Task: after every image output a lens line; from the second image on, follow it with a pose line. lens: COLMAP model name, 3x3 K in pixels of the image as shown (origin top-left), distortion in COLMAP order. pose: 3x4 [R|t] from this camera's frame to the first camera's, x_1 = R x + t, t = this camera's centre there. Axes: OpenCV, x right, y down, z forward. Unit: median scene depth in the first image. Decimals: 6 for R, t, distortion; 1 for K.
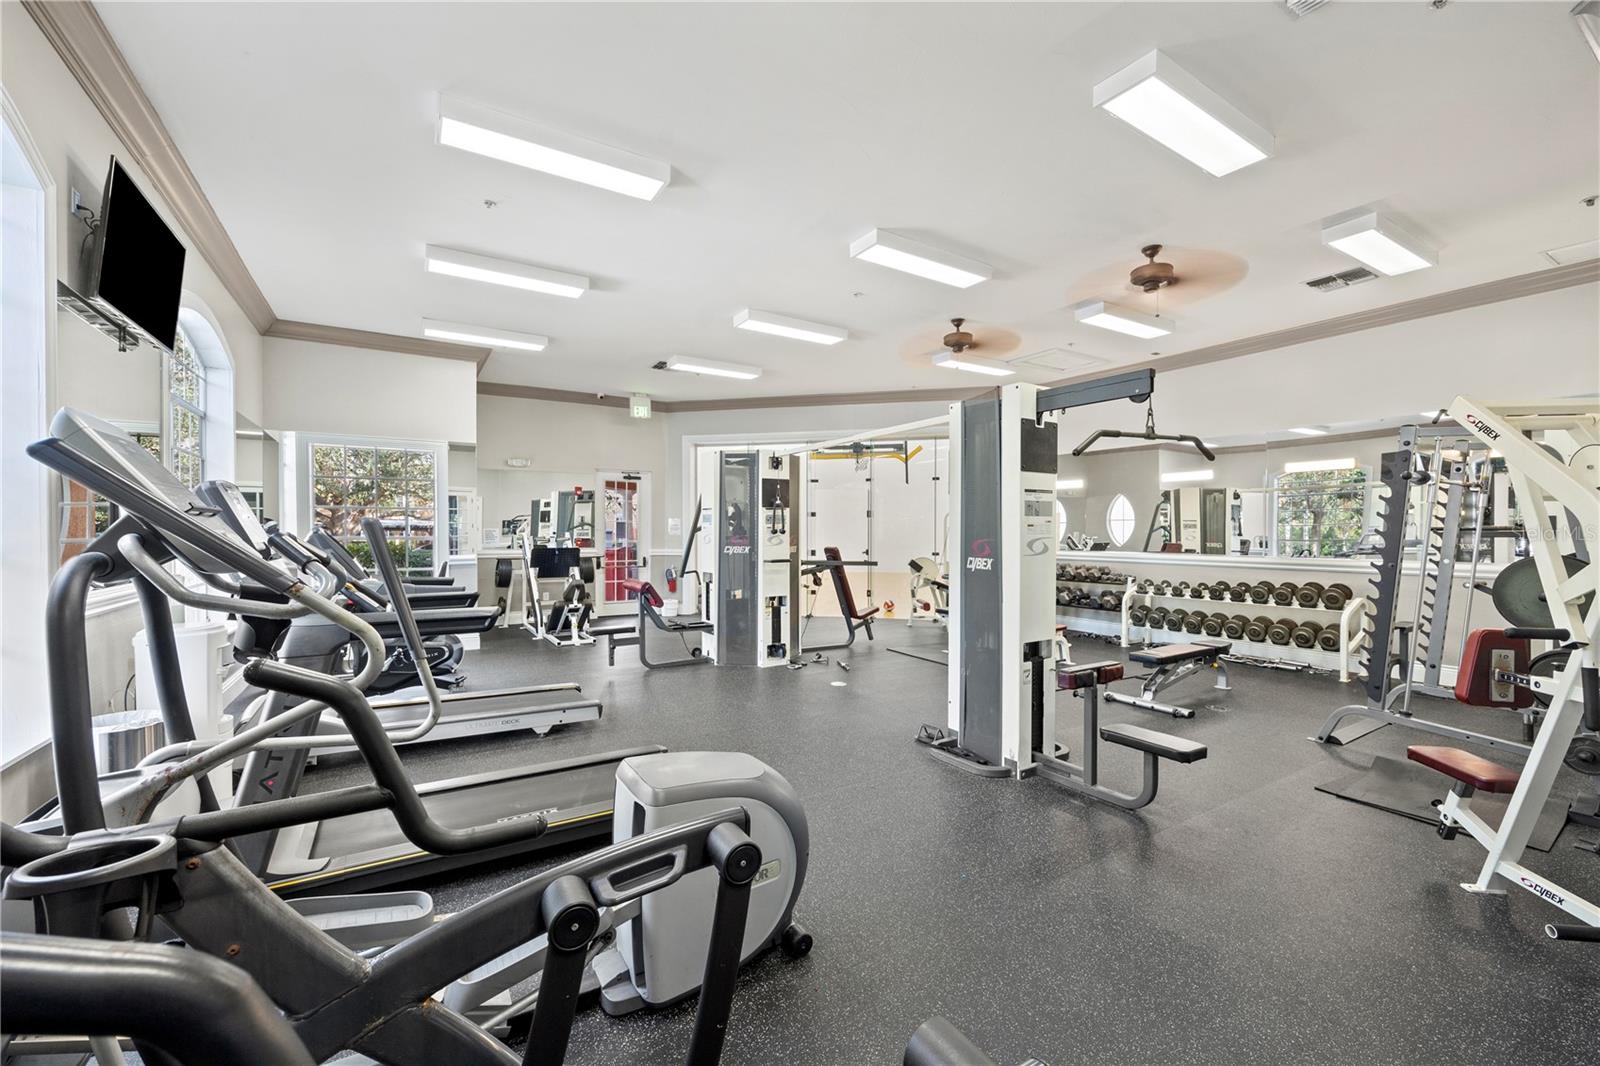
lens RADIAL K [[649.8, 0, 800.0], [0, 649.8, 533.0], [0, 0, 1]] dist [-0.001299, -0.000279]
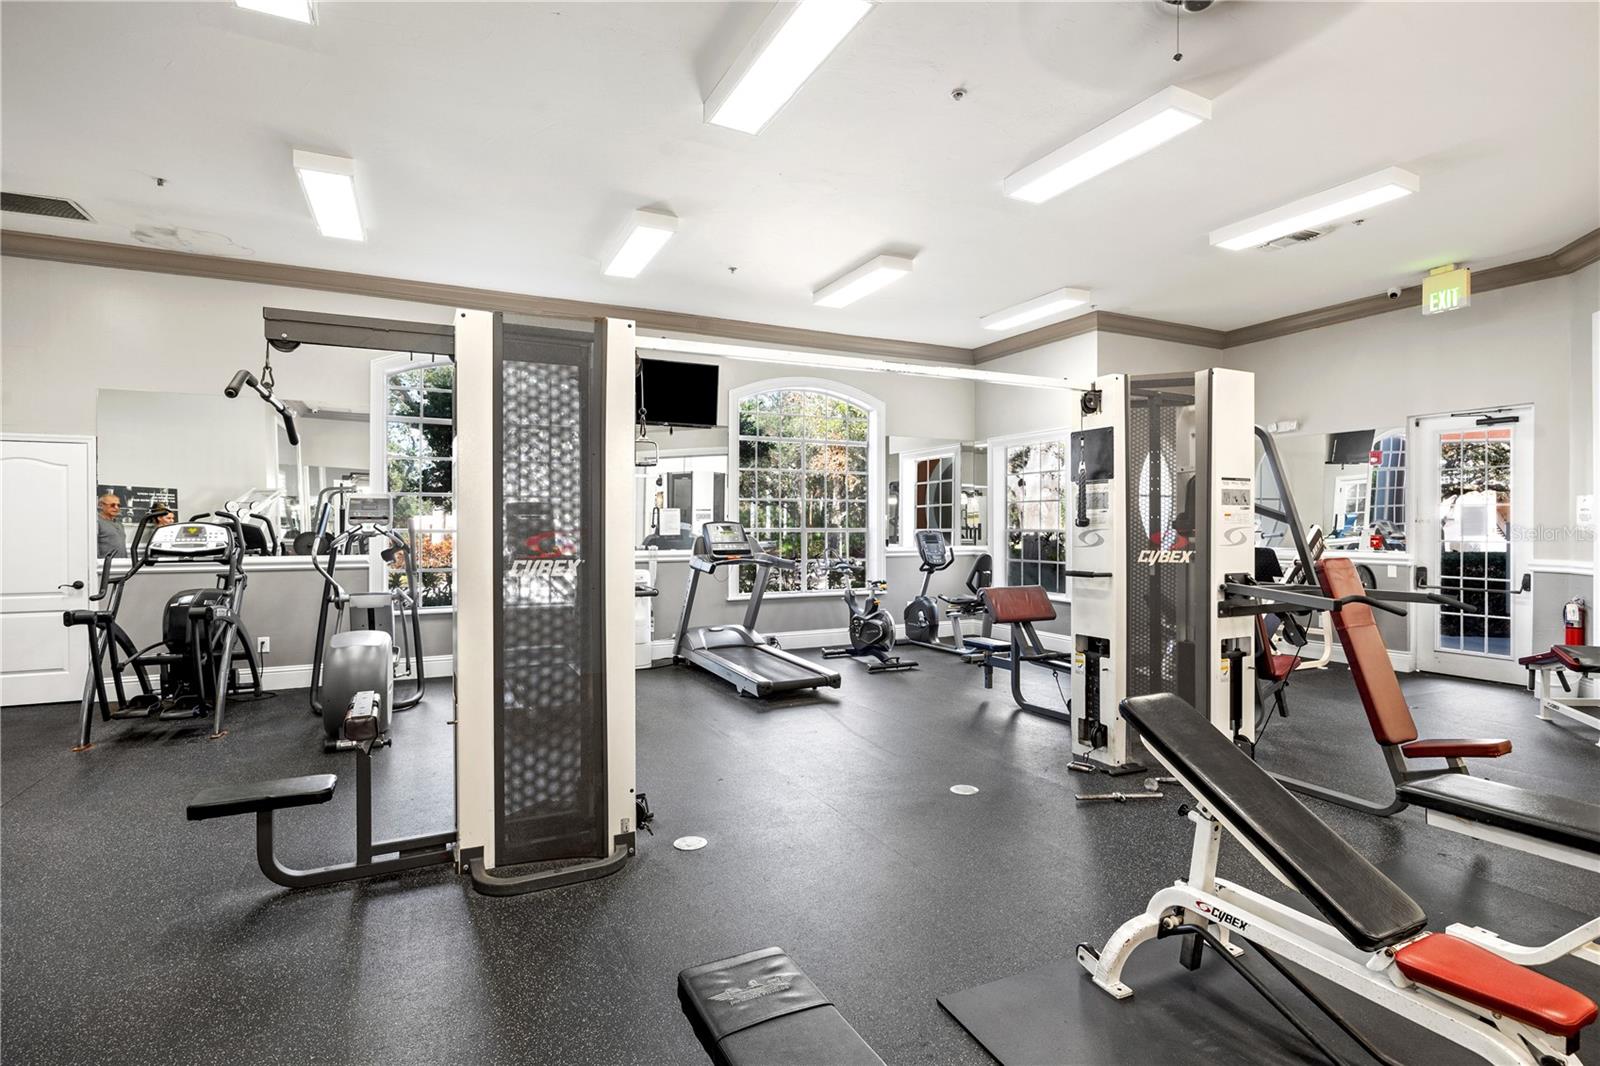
lens RADIAL K [[776.8, 0, 800.0], [0, 776.8, 533.0], [0, 0, 1]] dist [-0.001472, -0.000210]
pose [[-0.059808, 0.009792, -0.998162, 0.696069], [0.002005, 0.999951, 0.009690, -0.003603], [0.998208, -0.001421, -0.059824, 0.814869]]
